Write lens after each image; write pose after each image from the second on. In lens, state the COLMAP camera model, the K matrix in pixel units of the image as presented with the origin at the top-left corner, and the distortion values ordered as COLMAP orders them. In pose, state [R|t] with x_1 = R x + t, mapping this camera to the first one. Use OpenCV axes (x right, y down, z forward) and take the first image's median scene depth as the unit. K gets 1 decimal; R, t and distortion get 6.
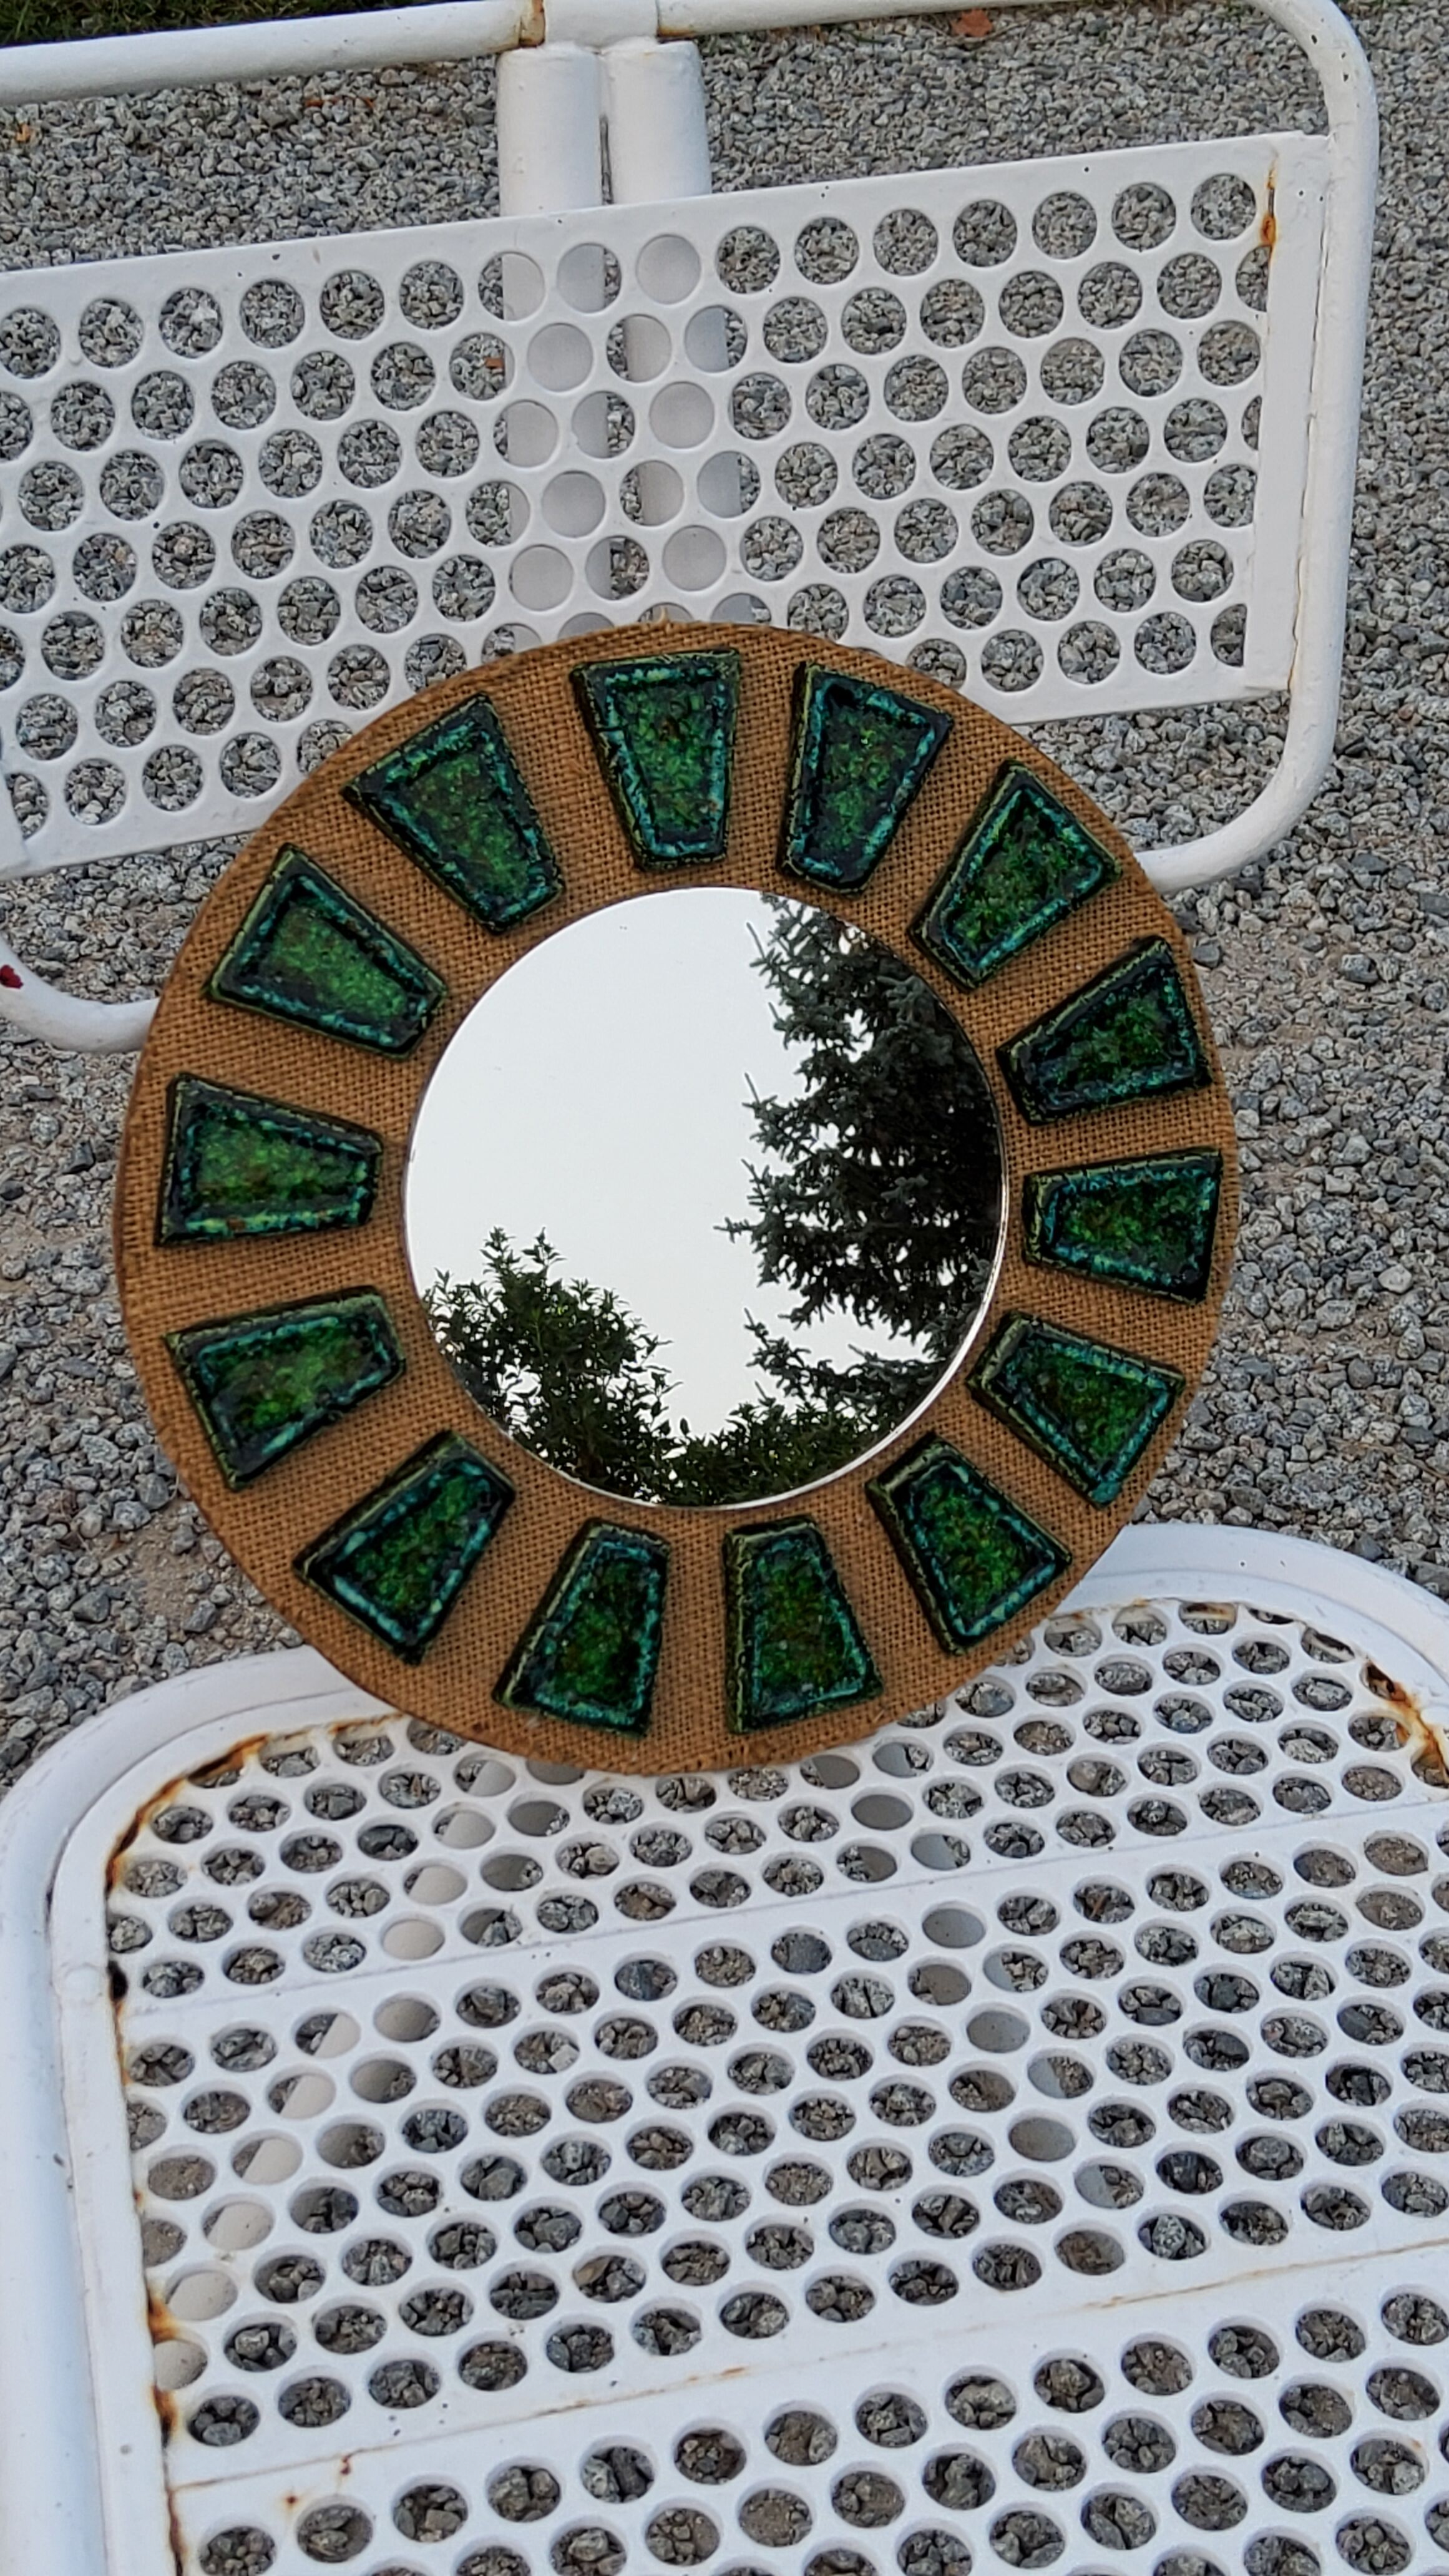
lens RADIAL K [[3888.8, 0, 768.0], [0, 3888.8, 1266.6], [0, 0, 1]] dist [0.118115, 0.000000]
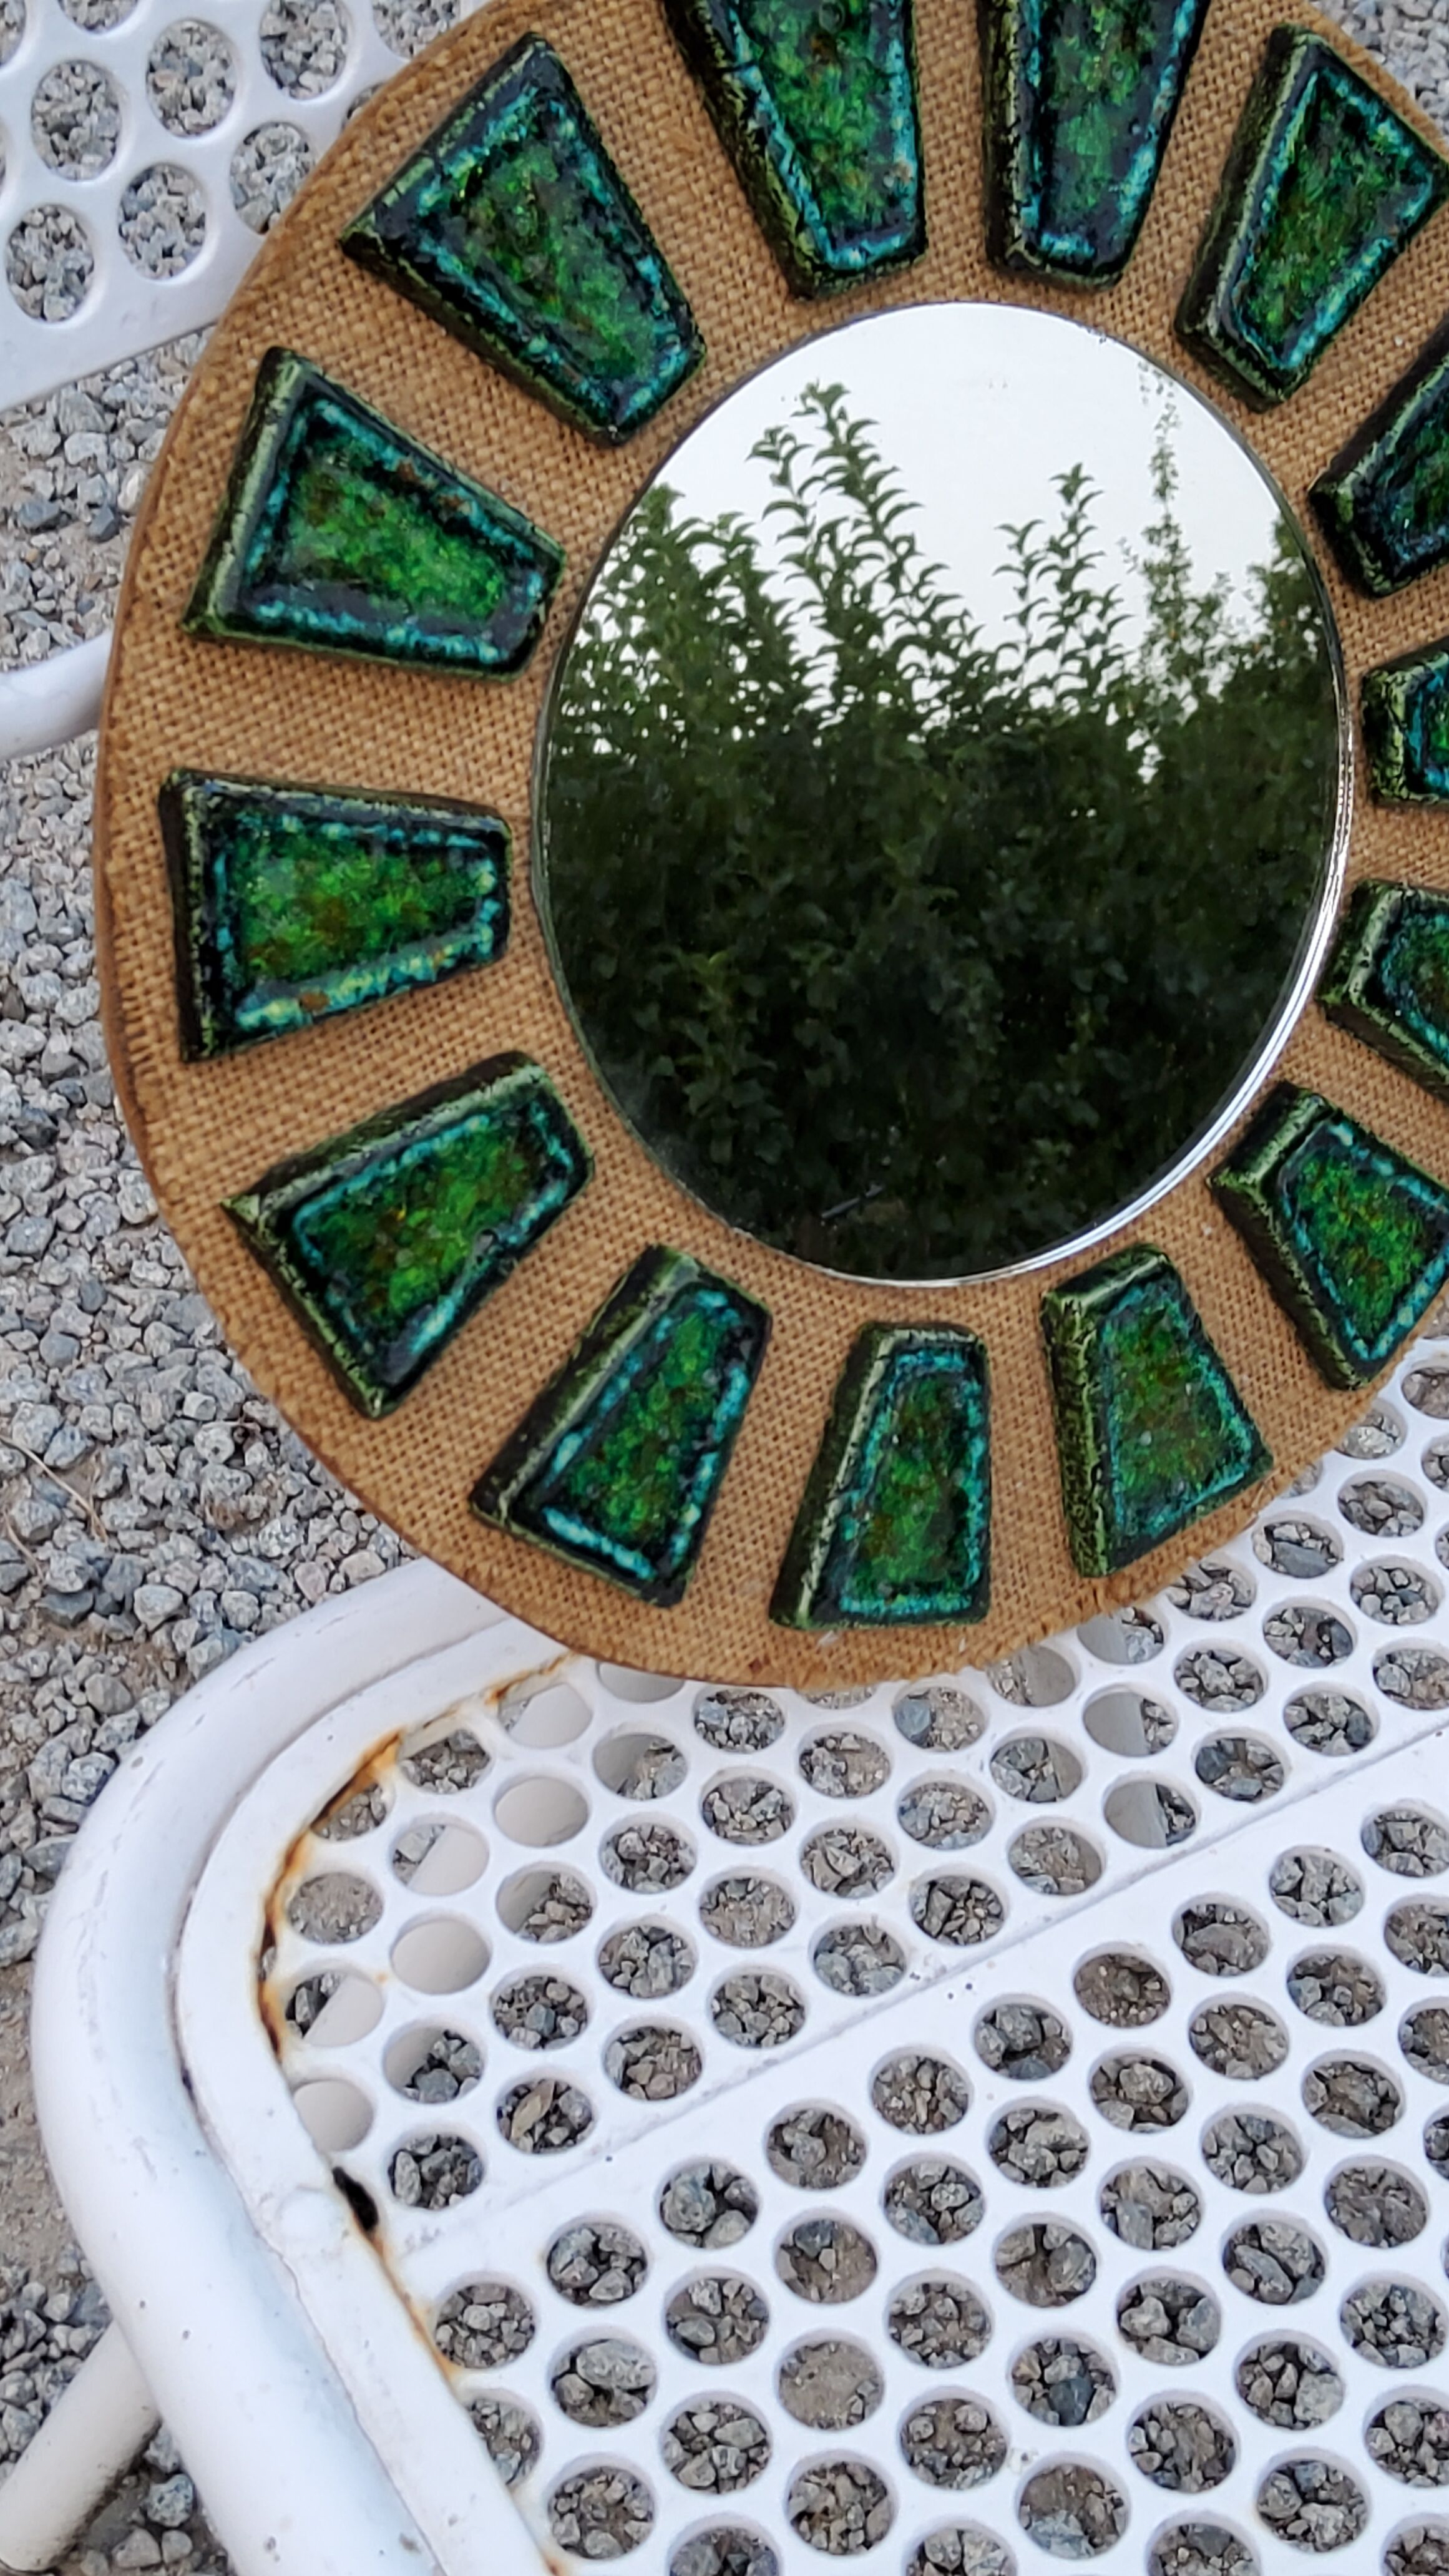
lens RADIAL K [[3888.8, 0, 764.3], [0, 3888.8, 1277.2], [0, 0, 1]] dist [0.118115, 0.000000]
pose [[0.956263, -0.208993, 0.204654, -0.195009], [0.171879, 0.967593, 0.184992, -0.066980], [-0.236684, -0.141725, 0.961194, 0.379491]]
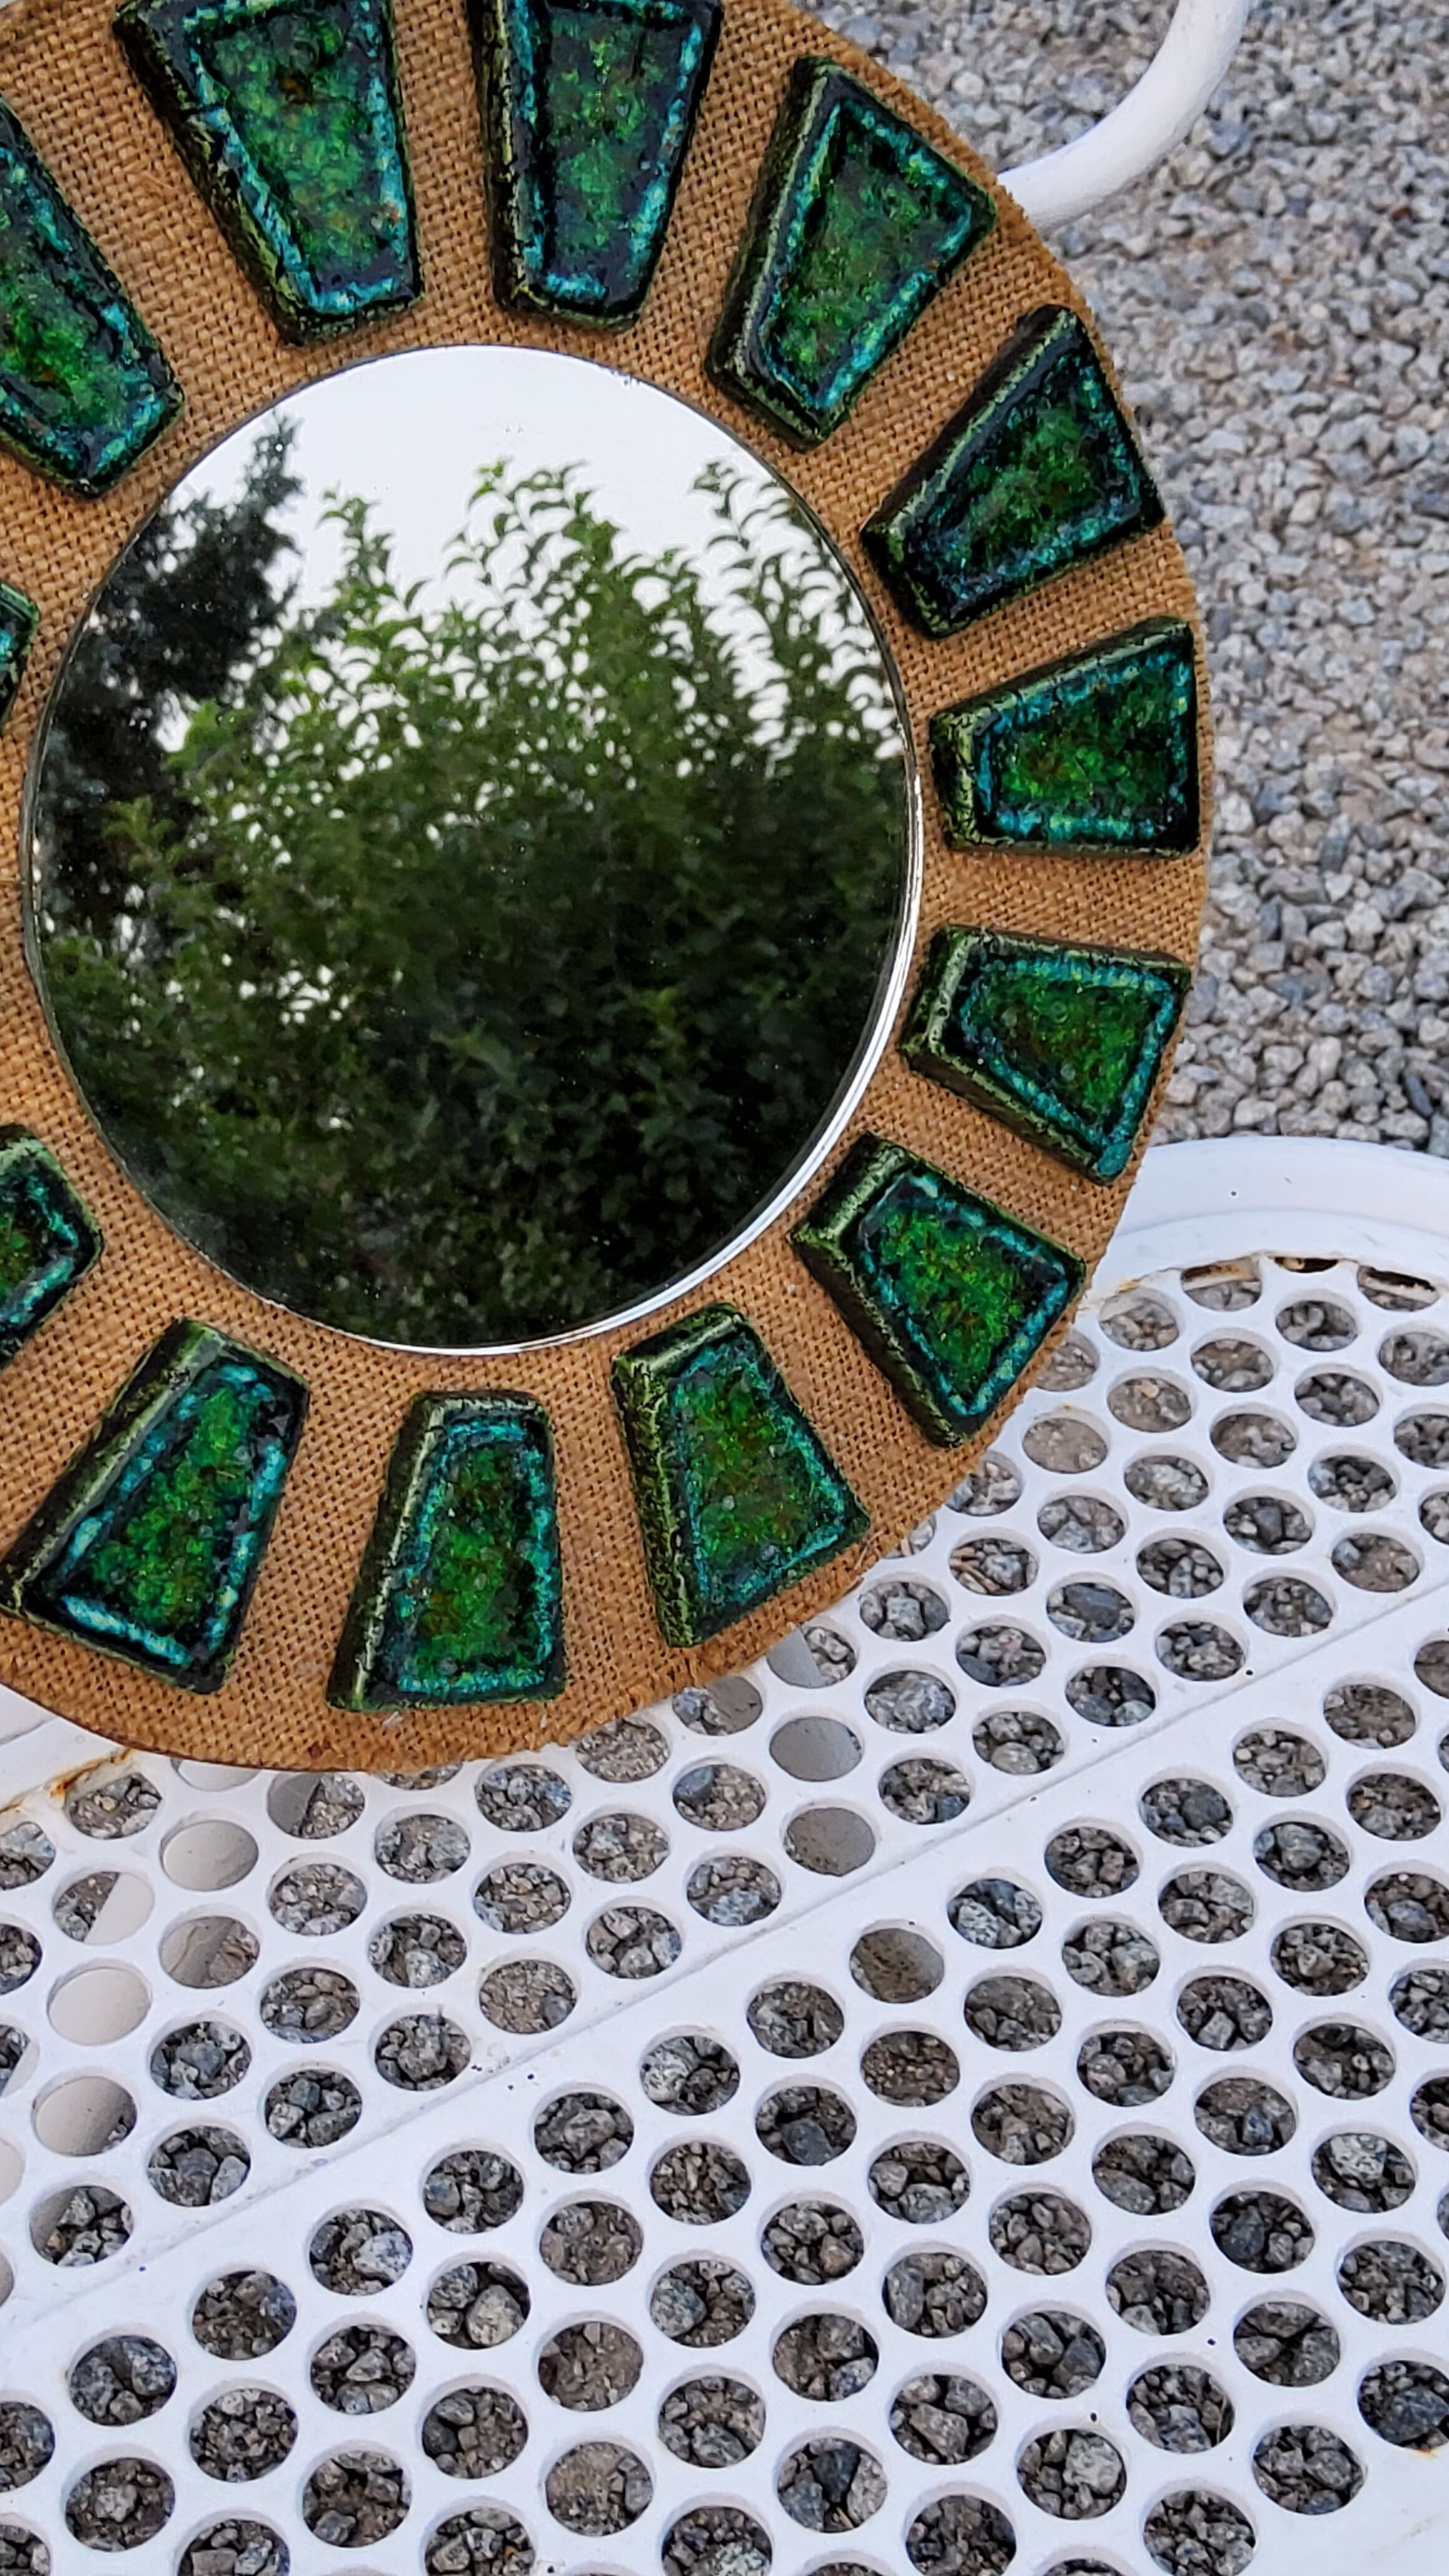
lens RADIAL K [[3888.8, 0, 744.8], [0, 3888.8, 1268.8], [0, 0, 1]] dist [0.118115, 0.000000]
pose [[0.951352, -0.229182, 0.205927, -0.121687], [0.194717, 0.965190, 0.174625, -0.055835], [-0.238780, -0.126033, 0.962860, 0.380749]]
